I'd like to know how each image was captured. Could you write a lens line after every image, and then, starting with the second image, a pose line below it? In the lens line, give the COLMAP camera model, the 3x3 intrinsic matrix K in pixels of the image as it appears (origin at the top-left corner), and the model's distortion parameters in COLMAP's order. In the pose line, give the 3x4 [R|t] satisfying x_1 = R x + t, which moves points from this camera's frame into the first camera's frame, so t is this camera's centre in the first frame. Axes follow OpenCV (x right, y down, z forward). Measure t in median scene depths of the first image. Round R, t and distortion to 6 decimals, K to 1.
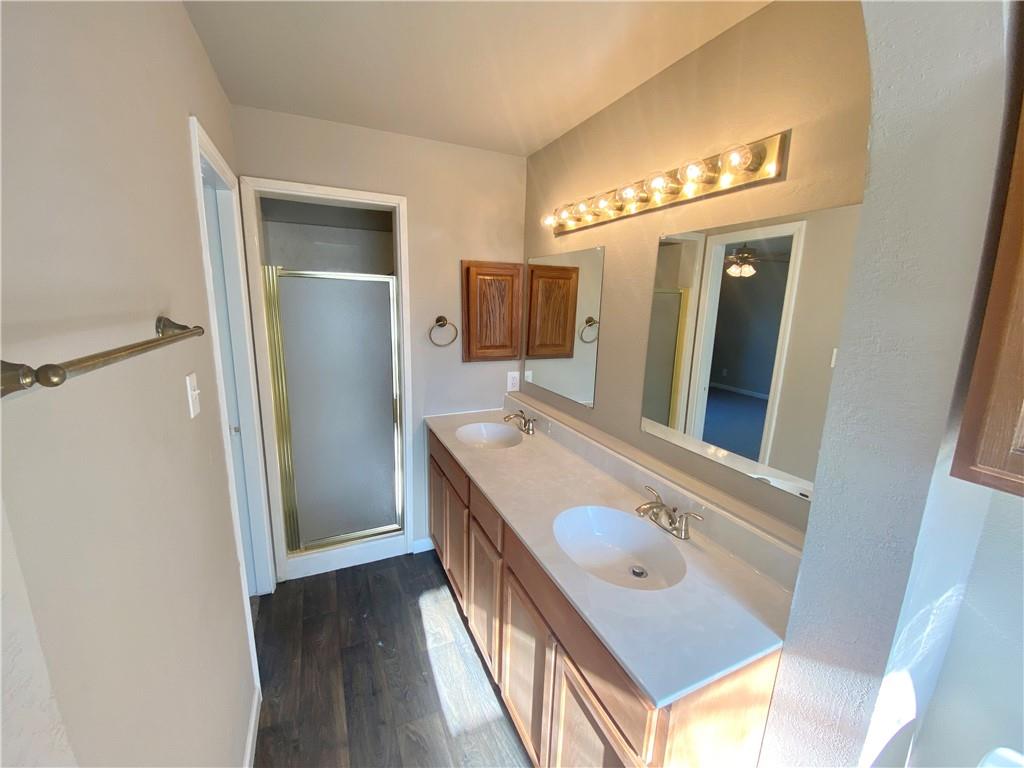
lens RADIAL K [[415.8, 0, 510.6], [0, 415.8, 381.4], [0, 0, 1]] dist [-0.001025, -0.010753]
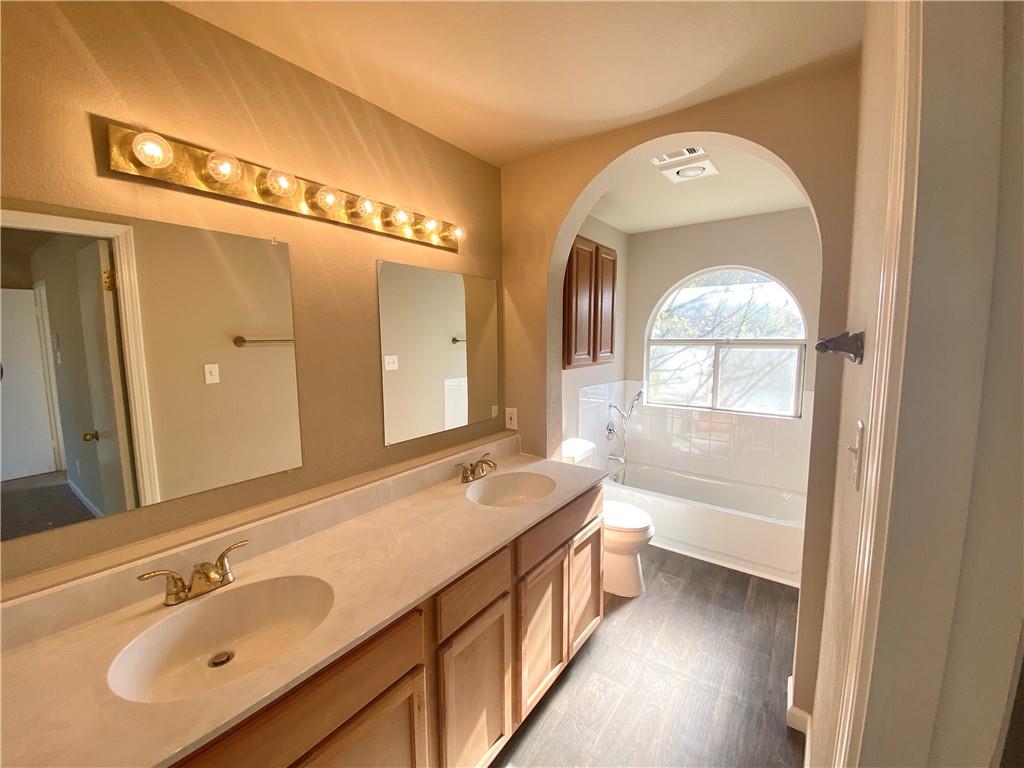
lens RADIAL K [[415.8, 0, 510.4], [0, 415.8, 385.3], [0, 0, 1]] dist [-0.001025, -0.010753]
pose [[-0.498149, -0.115754, 0.859330, -0.675512], [0.162134, 0.961135, 0.223455, -0.199362], [-0.851798, 0.250641, -0.460021, 1.146497]]
